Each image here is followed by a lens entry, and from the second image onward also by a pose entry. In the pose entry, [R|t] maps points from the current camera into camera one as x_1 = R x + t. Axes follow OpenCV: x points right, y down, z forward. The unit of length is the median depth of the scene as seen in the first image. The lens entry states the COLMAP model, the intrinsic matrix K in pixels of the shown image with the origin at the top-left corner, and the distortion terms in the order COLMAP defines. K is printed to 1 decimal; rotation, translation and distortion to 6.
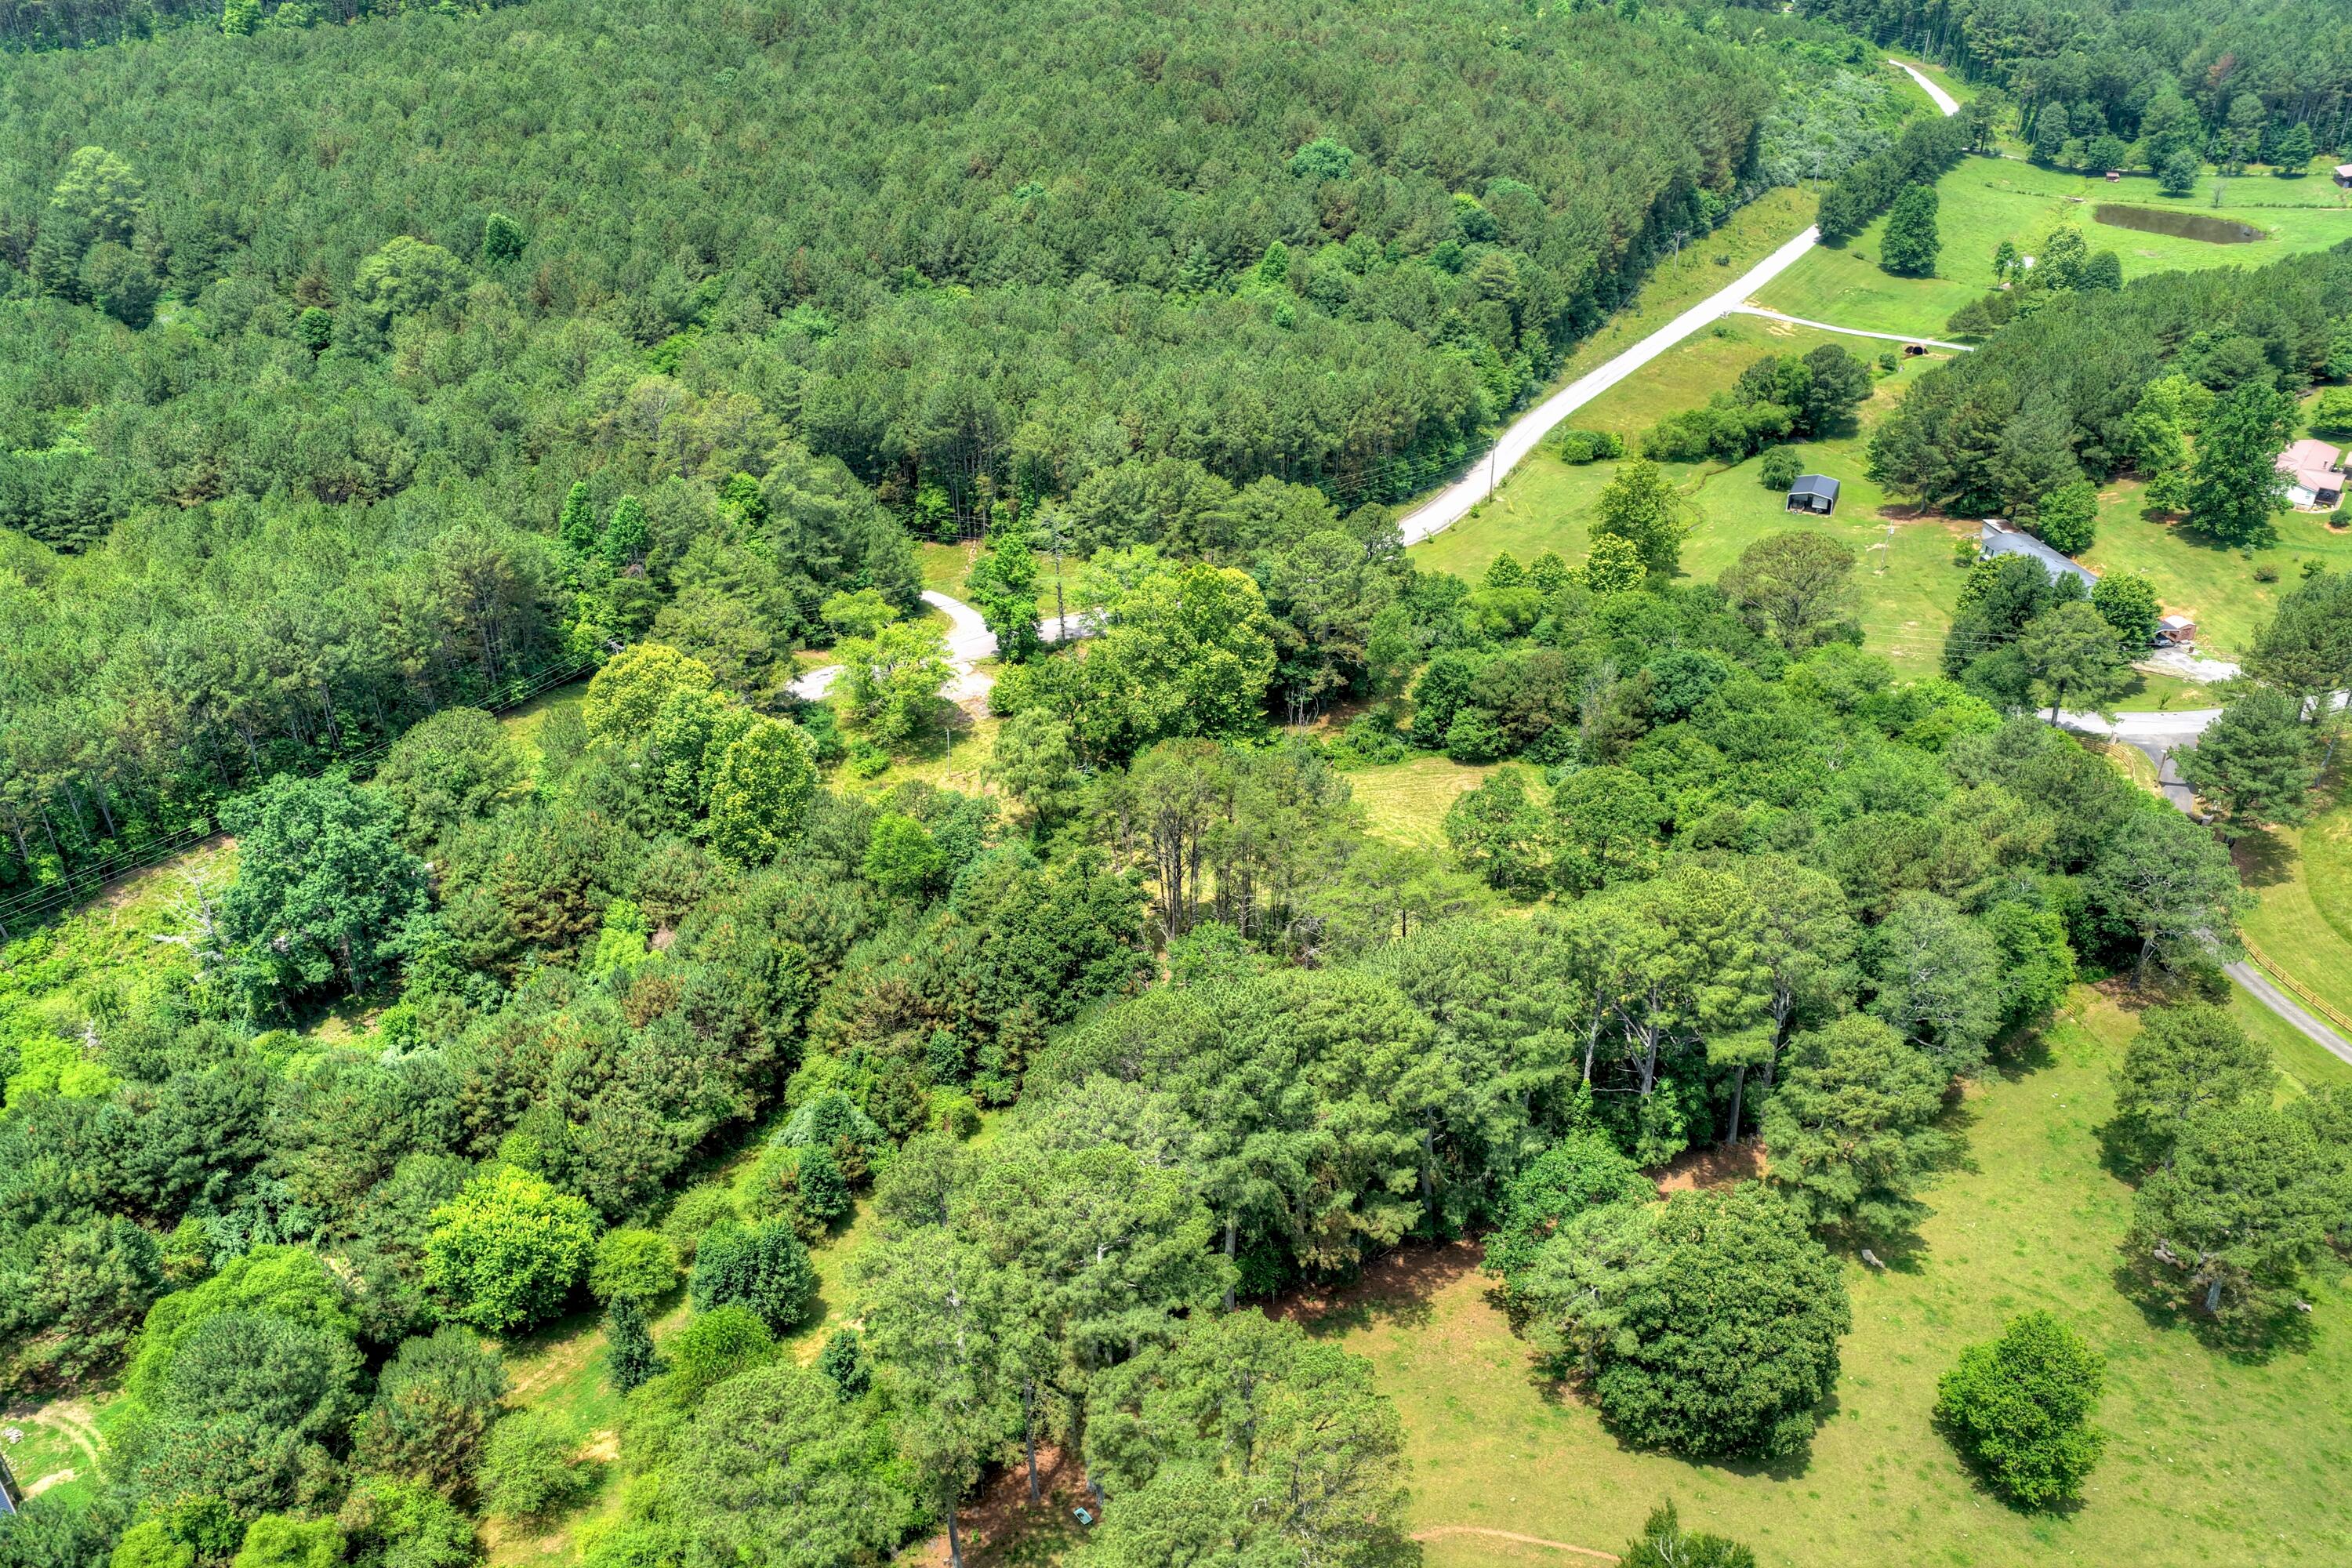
lens RADIAL K [[1957.3, 0, 1180.8], [0, 1957.3, 795.7], [0, 0, 1]] dist [-0.015155, 0.041665]
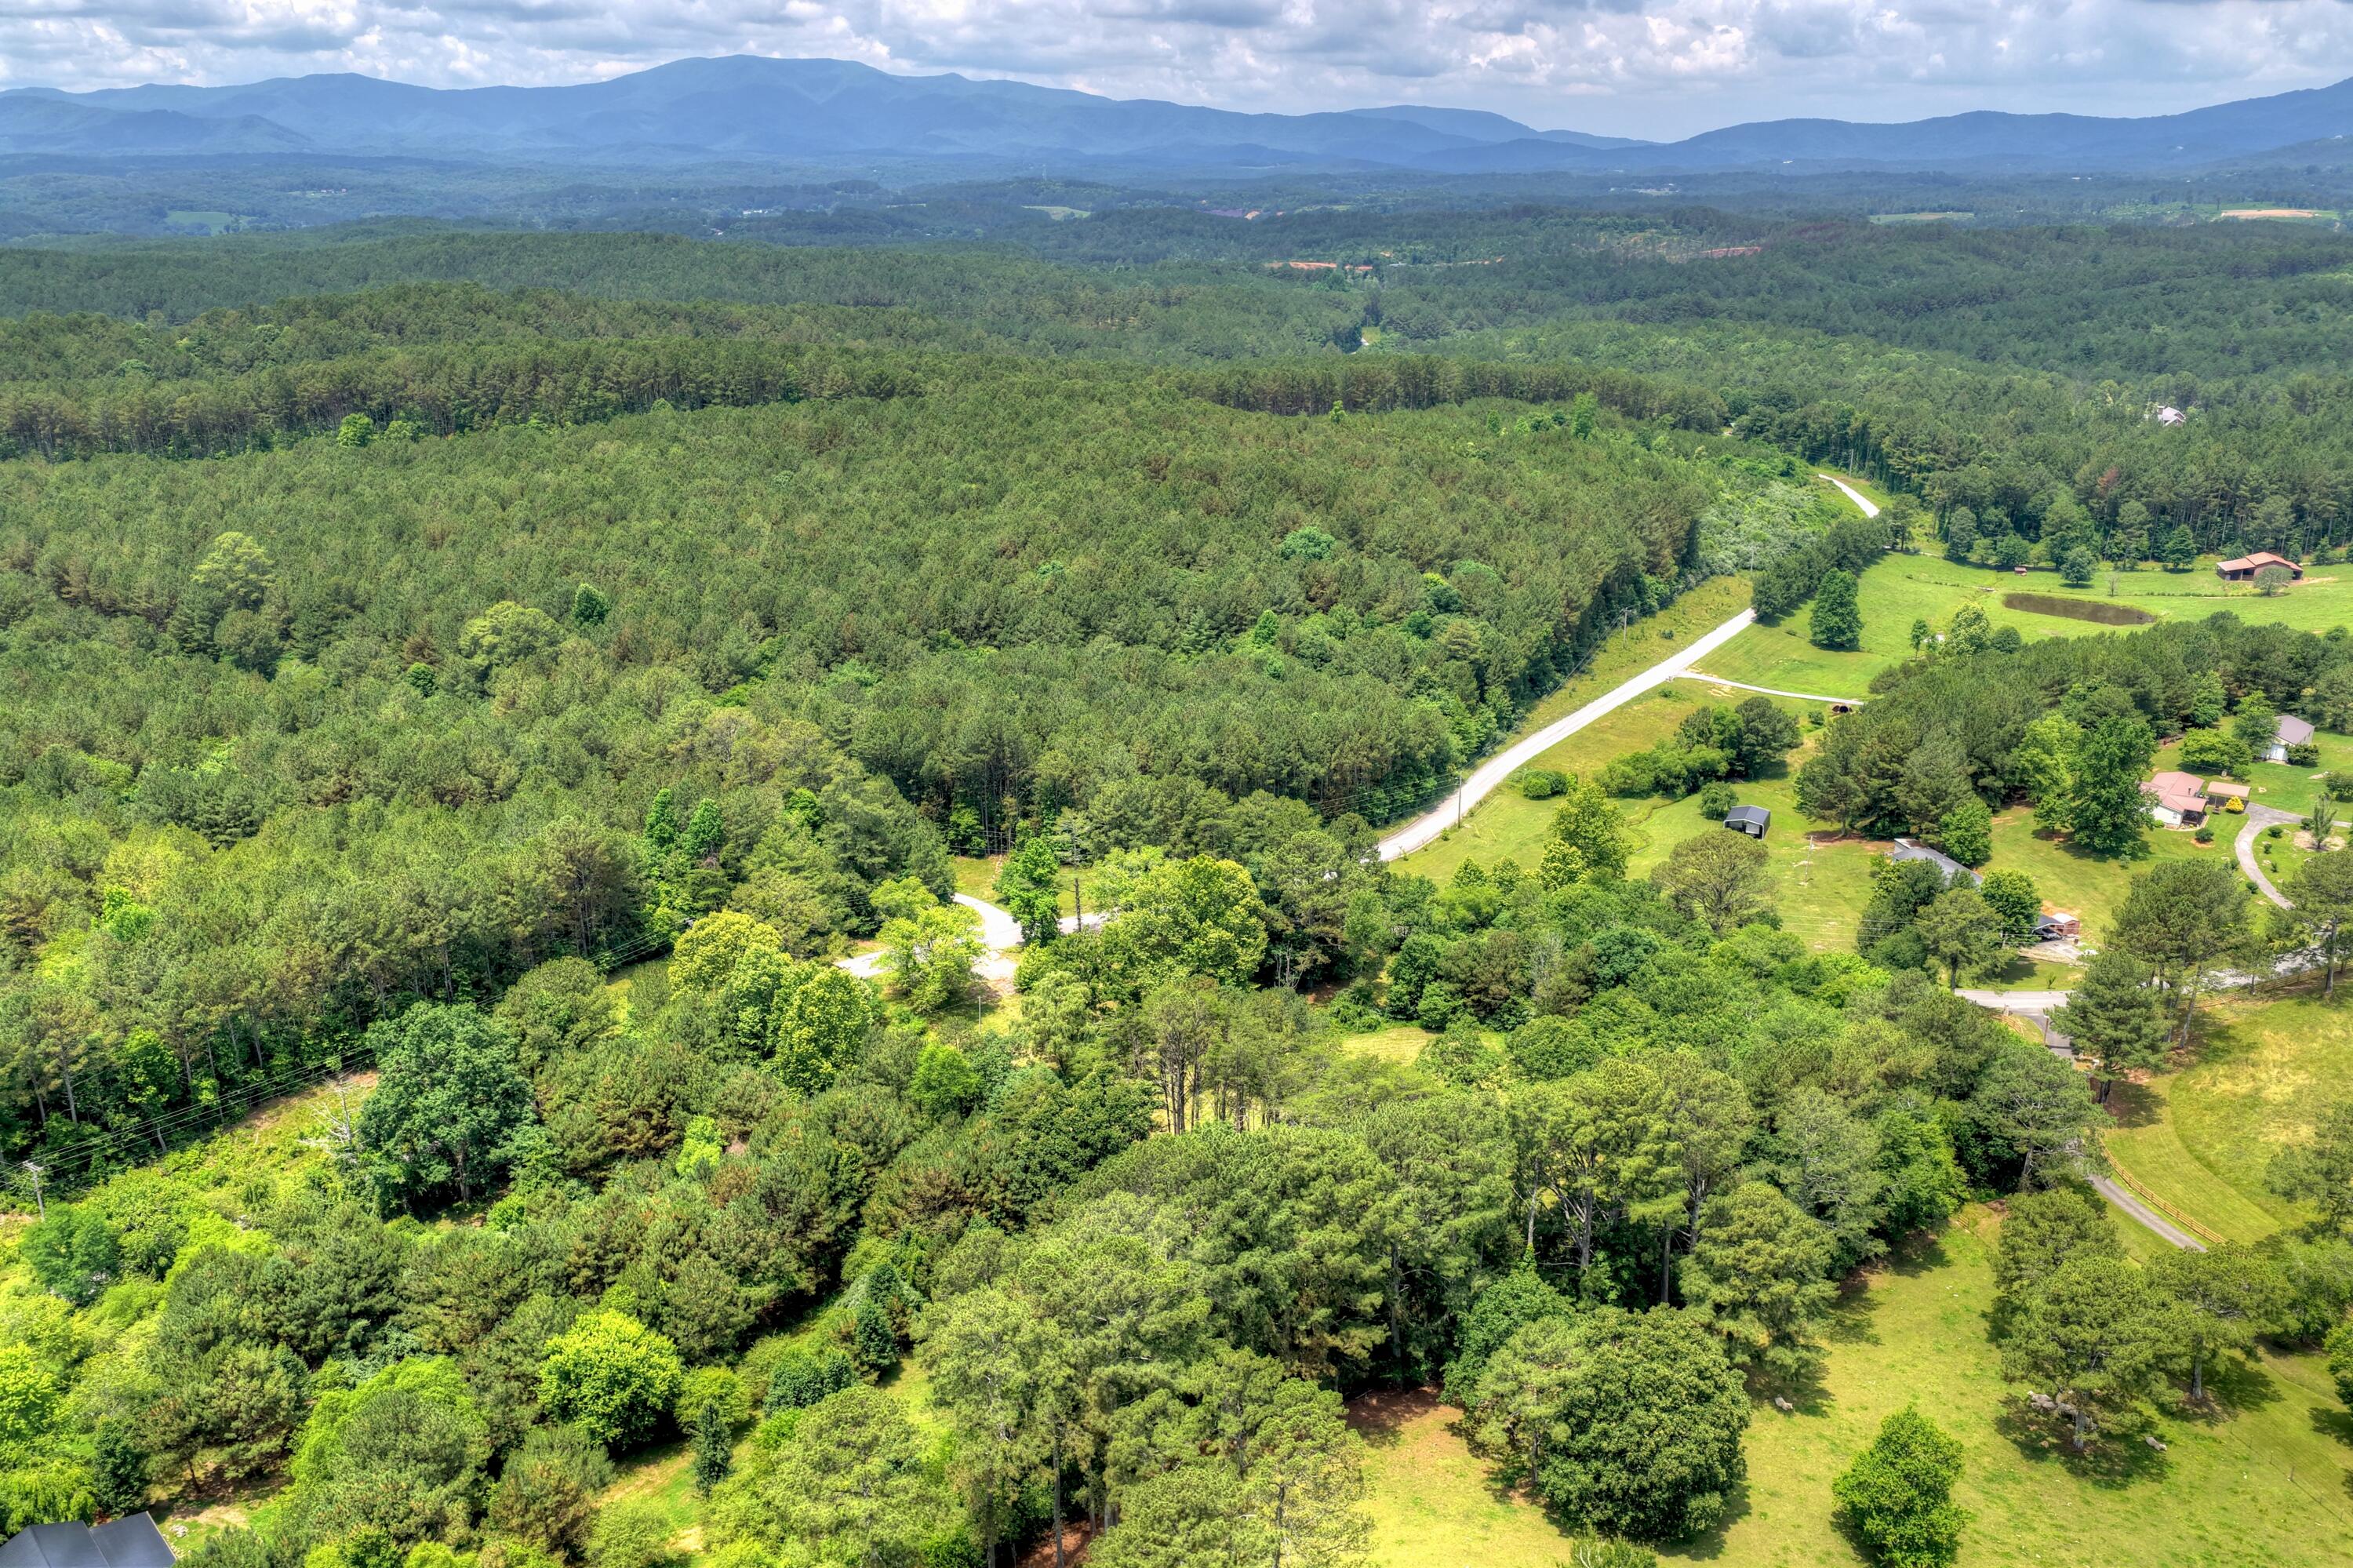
lens RADIAL K [[1958.2, 0, 1181.3], [0, 1958.2, 795.7], [0, 0, 1]] dist [-0.015155, 0.041665]
pose [[0.999999, 0.001502, -0.000128, -0.001422], [-0.001497, 0.978723, -0.205181, 0.083441], [-0.000183, 0.205181, 0.978724, -0.137857]]
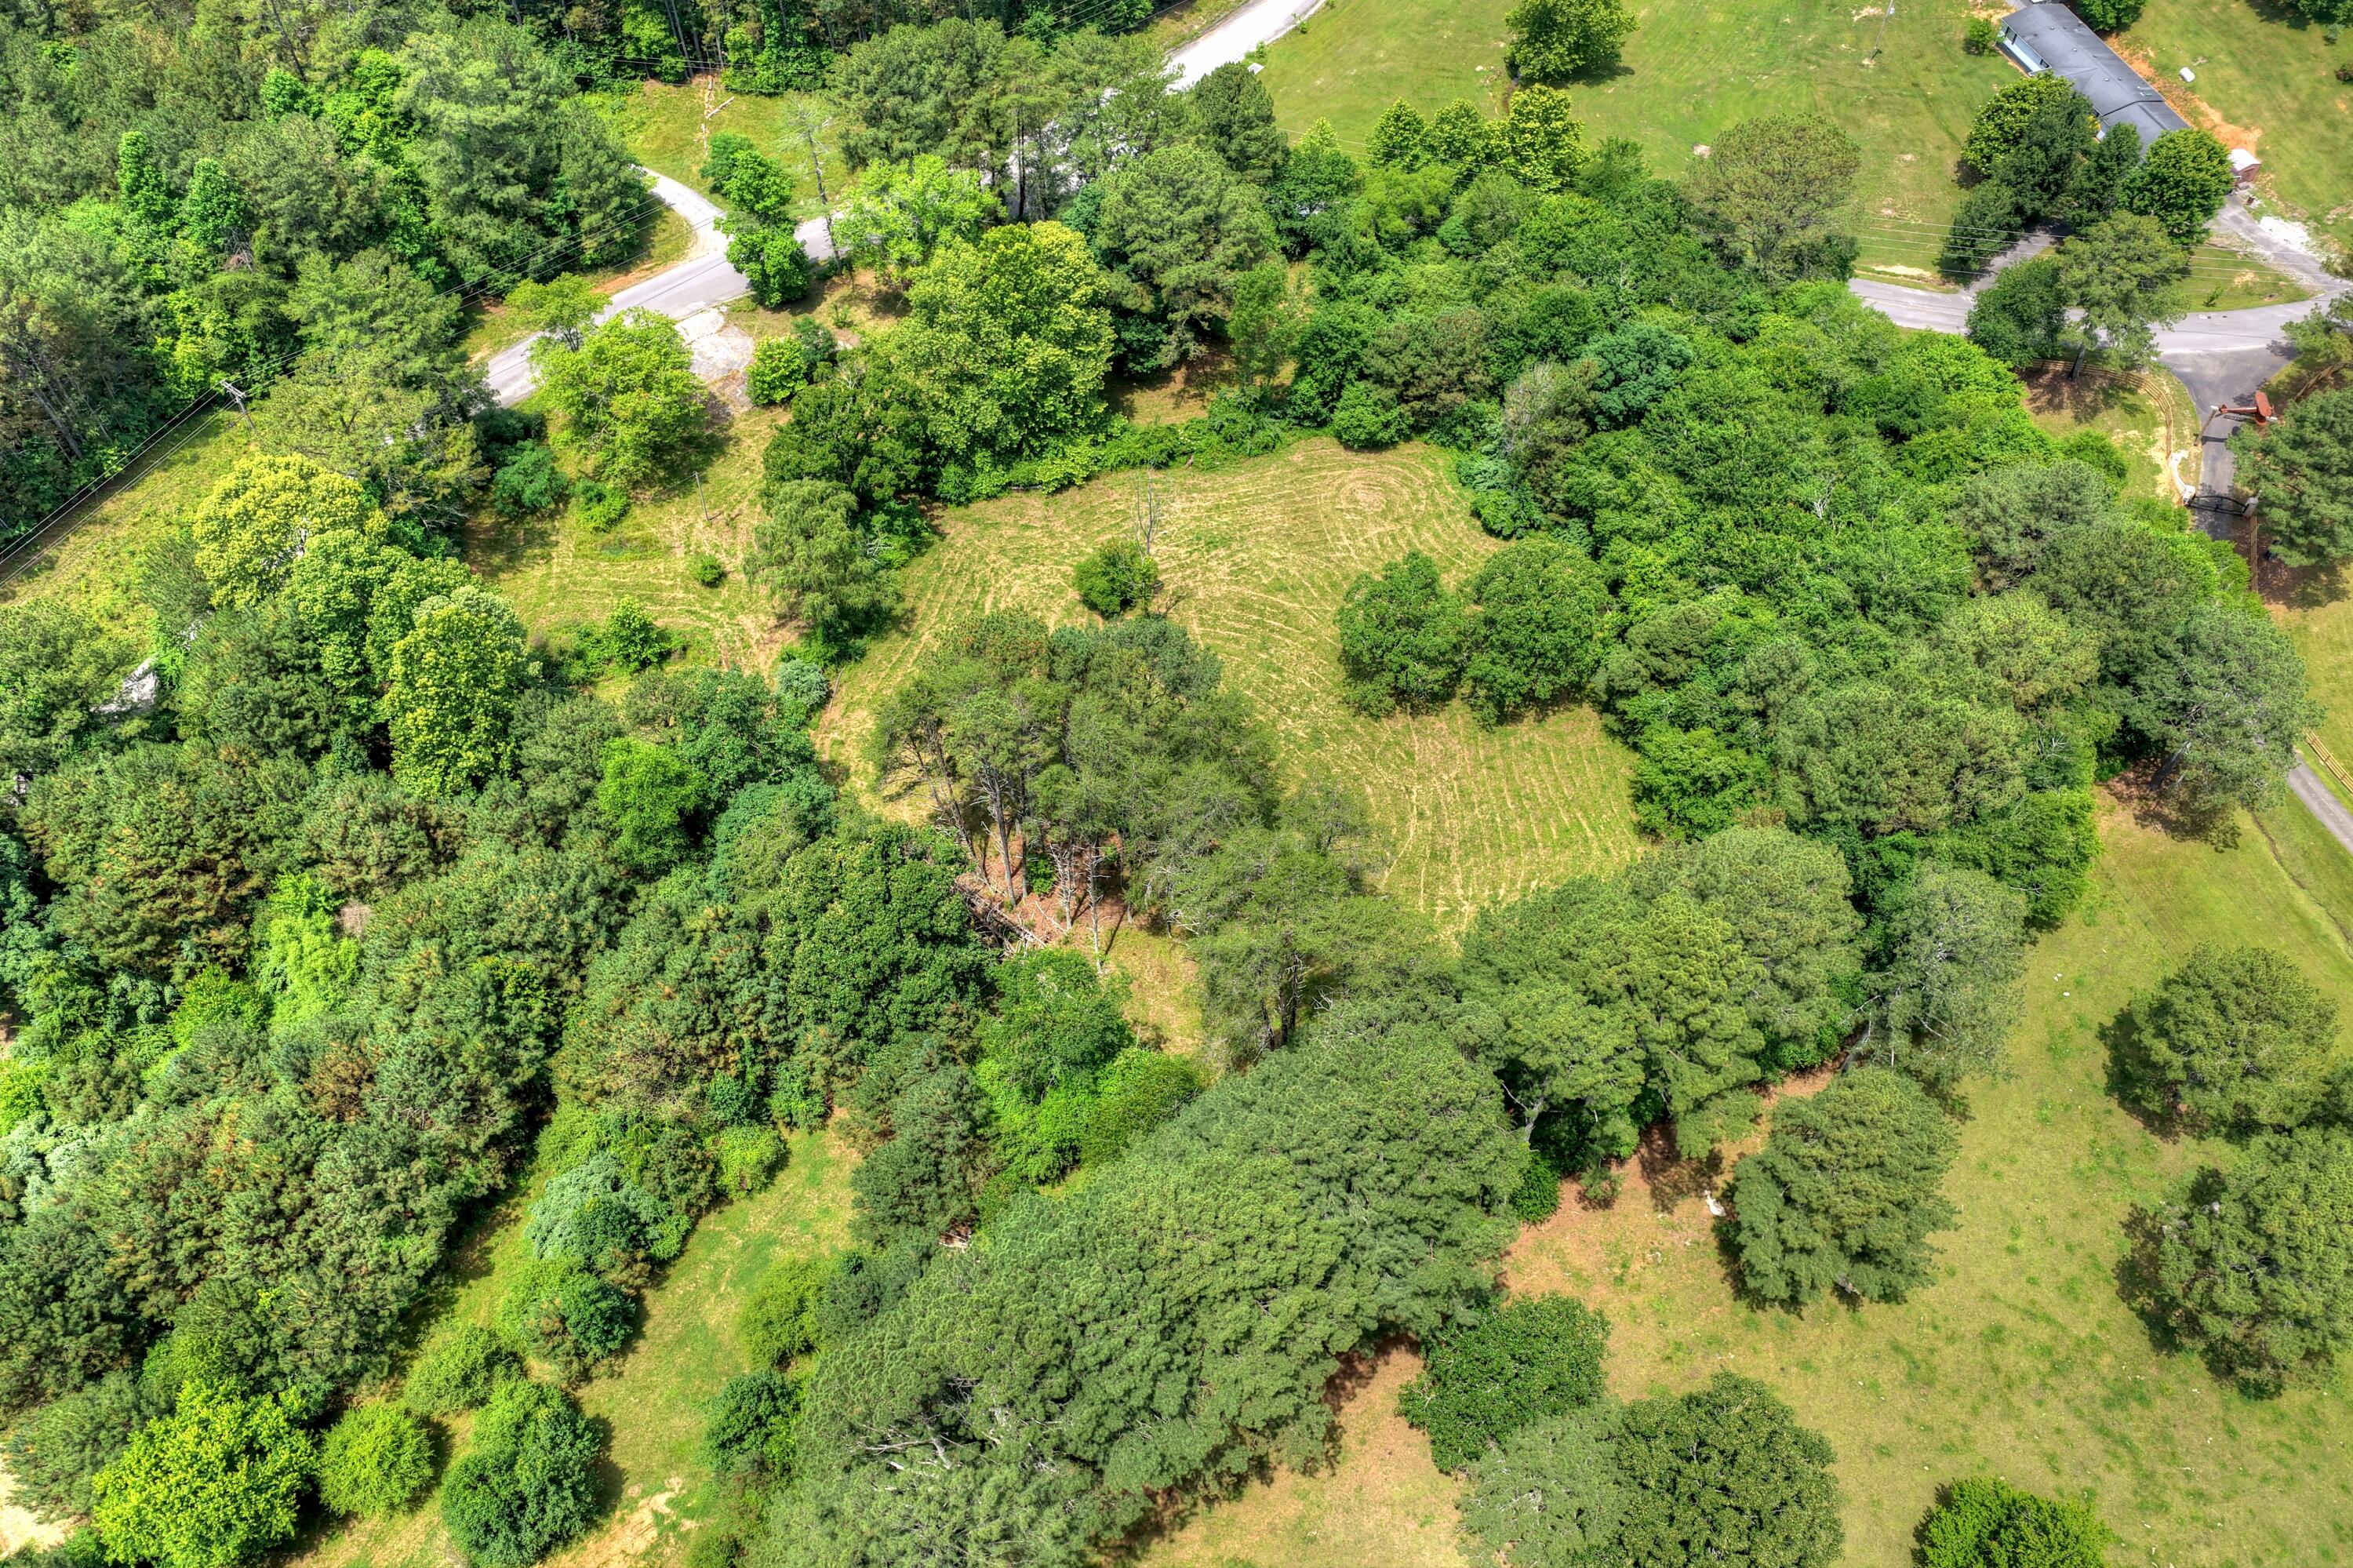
lens RADIAL K [[1958.2, 0, 1181.3], [0, 1958.2, 795.7], [0, 0, 1]] dist [-0.015155, 0.041665]
pose [[0.996170, -0.070436, 0.051809, 0.022468], [0.043311, 0.912220, 0.407406, -0.219049], [-0.075957, -0.403601, 0.911777, 0.221981]]
